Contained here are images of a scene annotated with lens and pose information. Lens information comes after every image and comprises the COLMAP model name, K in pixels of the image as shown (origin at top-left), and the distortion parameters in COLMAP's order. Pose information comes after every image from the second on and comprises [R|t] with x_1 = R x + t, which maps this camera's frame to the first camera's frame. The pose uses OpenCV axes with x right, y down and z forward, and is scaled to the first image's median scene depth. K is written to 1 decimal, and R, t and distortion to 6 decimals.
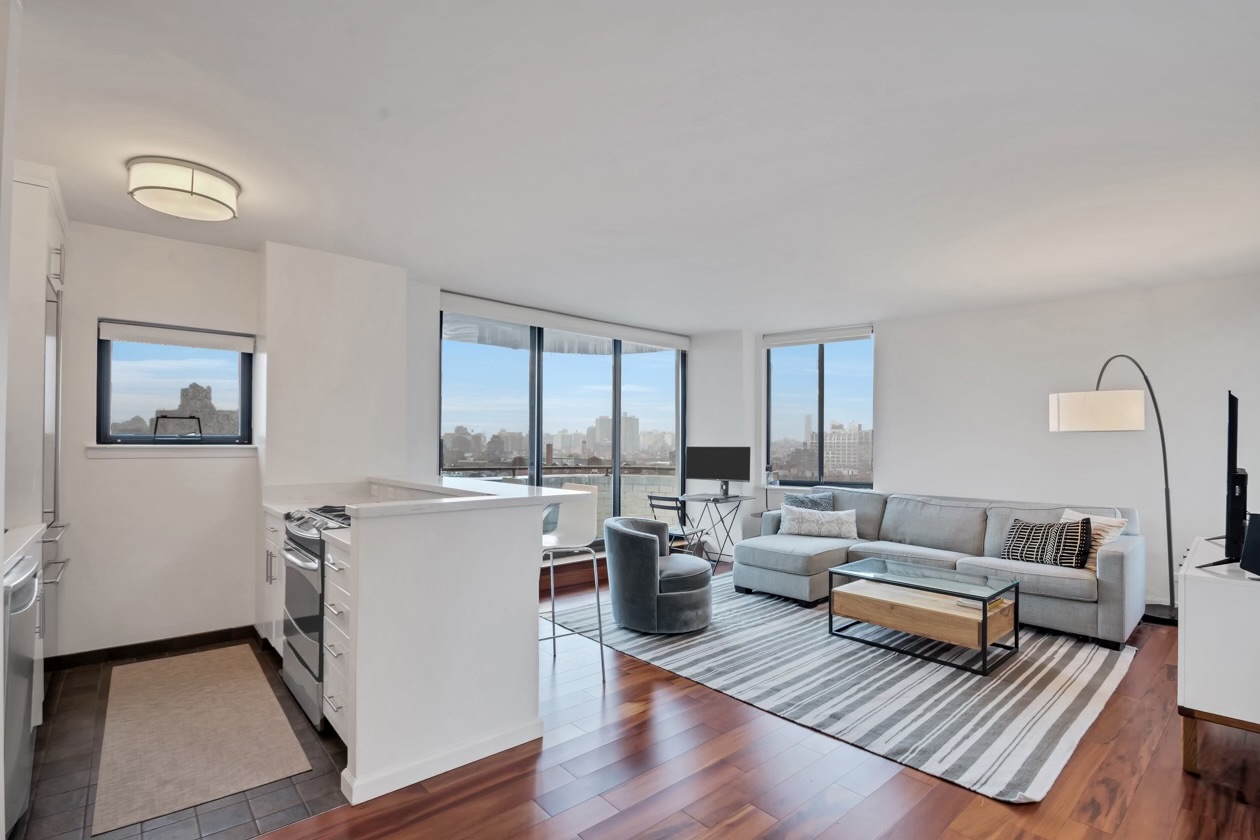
lens RADIAL K [[570.6, 0, 632.9], [0, 570.6, 443.4], [0, 0, 1]] dist [-0.003954, -0.001106]
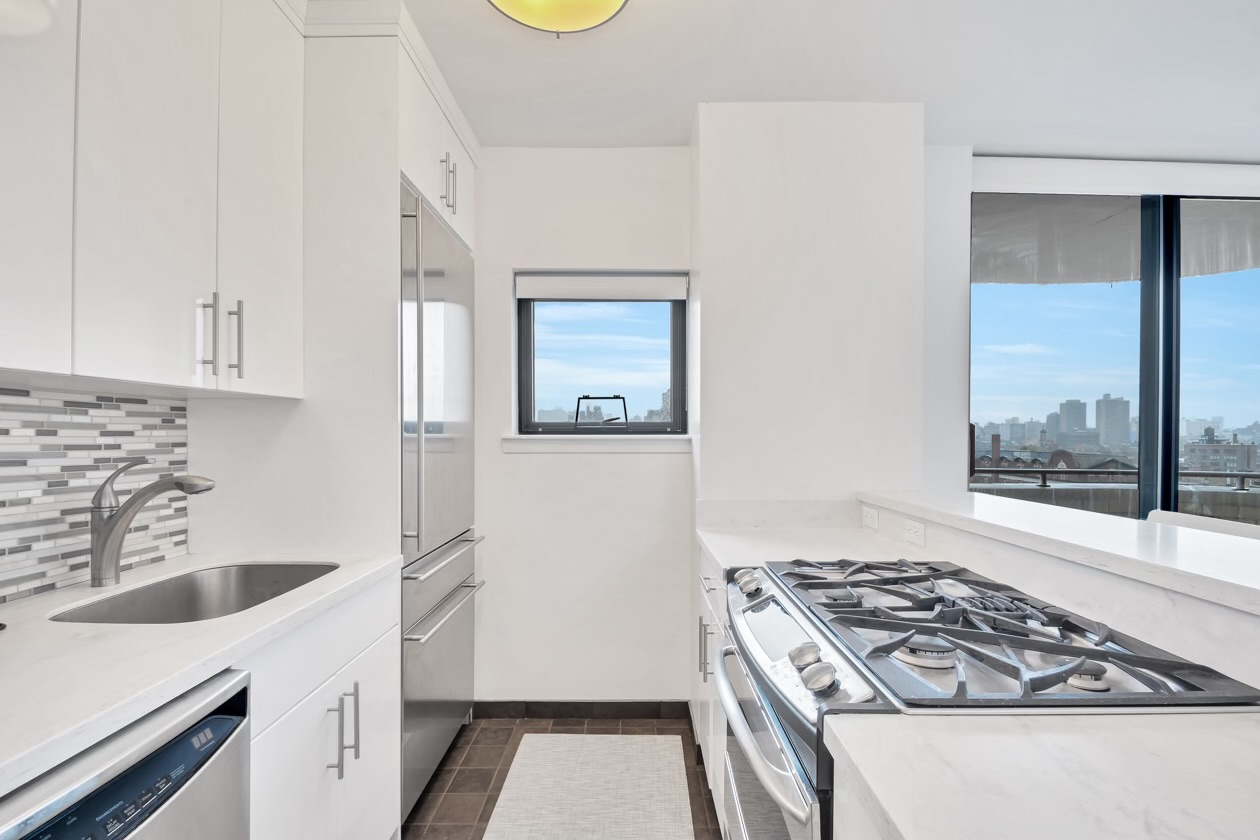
lens RADIAL K [[552.9, 0, 631.8], [0, 552.9, 441.3], [0, 0, 1]] dist [0.002453, 0.000420]
pose [[0.748119, 0.004578, -0.663549, -0.272136], [0.003985, 0.999927, 0.011391, 0.002697], [0.663553, -0.011166, 0.748046, 0.452760]]
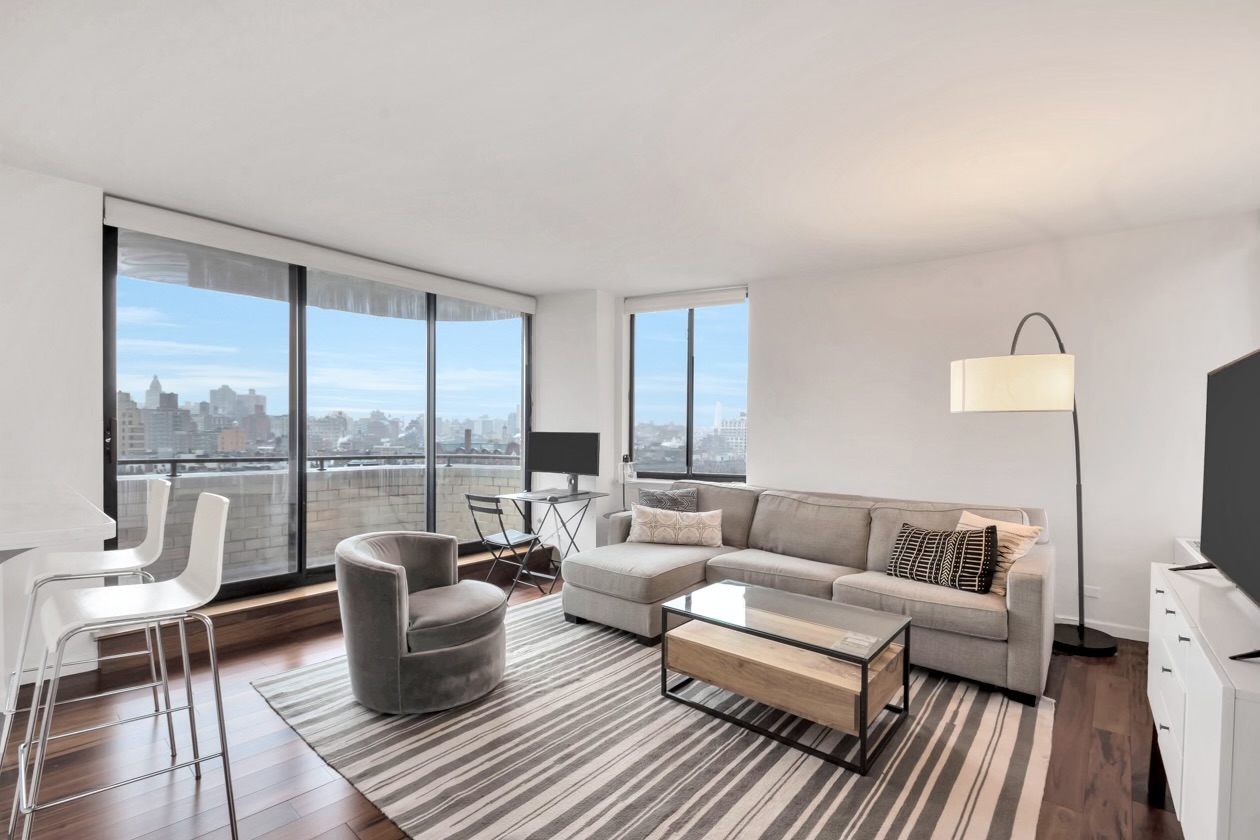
lens RADIAL K [[552.9, 0, 631.8], [0, 552.9, 441.3], [0, 0, 1]] dist [0.002453, 0.000420]
pose [[0.990025, 0.000304, 0.140895, 0.210926], [-0.003387, 0.999760, 0.021642, 0.002868], [-0.140855, -0.021904, 0.989788, 0.330687]]
